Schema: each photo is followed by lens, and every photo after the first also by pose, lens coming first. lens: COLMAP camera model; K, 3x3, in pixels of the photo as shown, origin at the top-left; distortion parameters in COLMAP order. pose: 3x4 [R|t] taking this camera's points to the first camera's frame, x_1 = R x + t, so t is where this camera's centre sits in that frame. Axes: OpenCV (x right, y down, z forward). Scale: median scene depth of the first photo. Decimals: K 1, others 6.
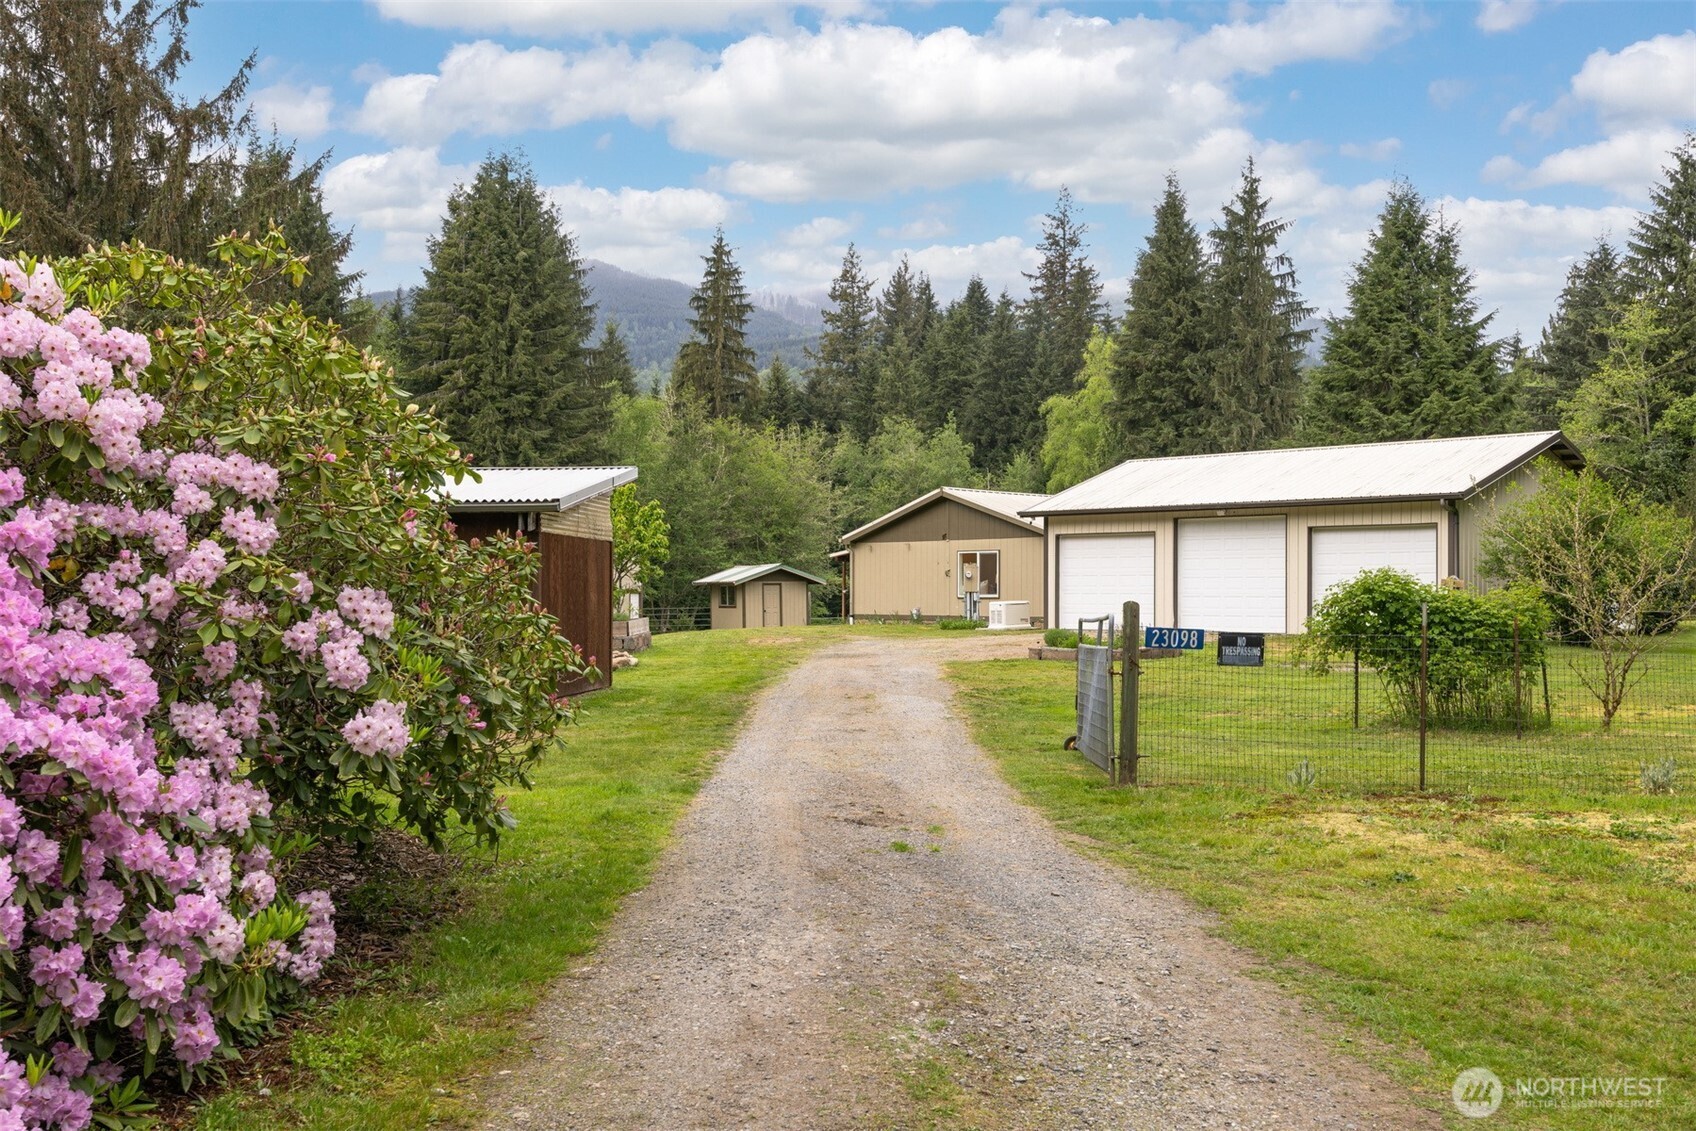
lens RADIAL K [[1680.5, 0, 848.0], [0, 1680.5, 565.5], [0, 0, 1]] dist [-0.003551, -0.009004]
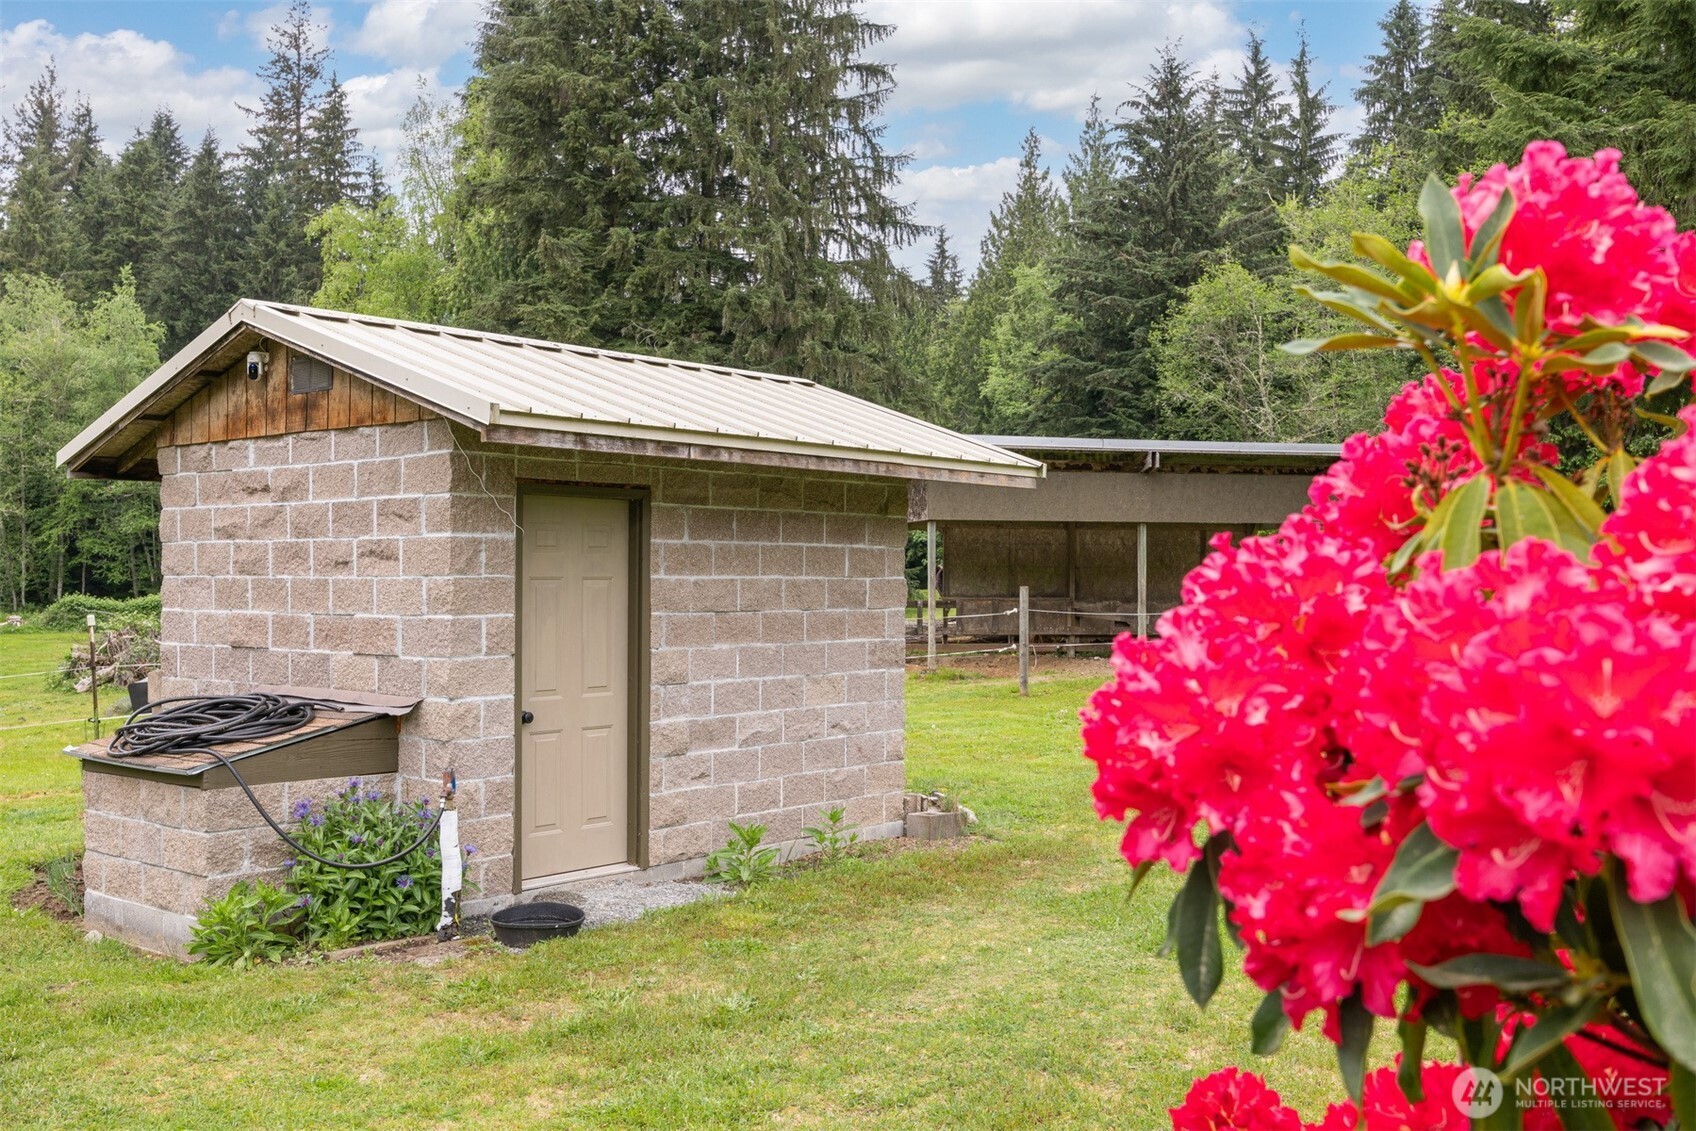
lens RADIAL K [[1680.5, 0, 848.0], [0, 1680.5, 565.5], [0, 0, 1]] dist [-0.003551, -0.009004]
pose [[0.889741, 0.008550, 0.456386, 0.020704], [-0.015574, 0.999811, 0.011631, 0.007206], [-0.456200, -0.017457, 0.889706, 0.405780]]
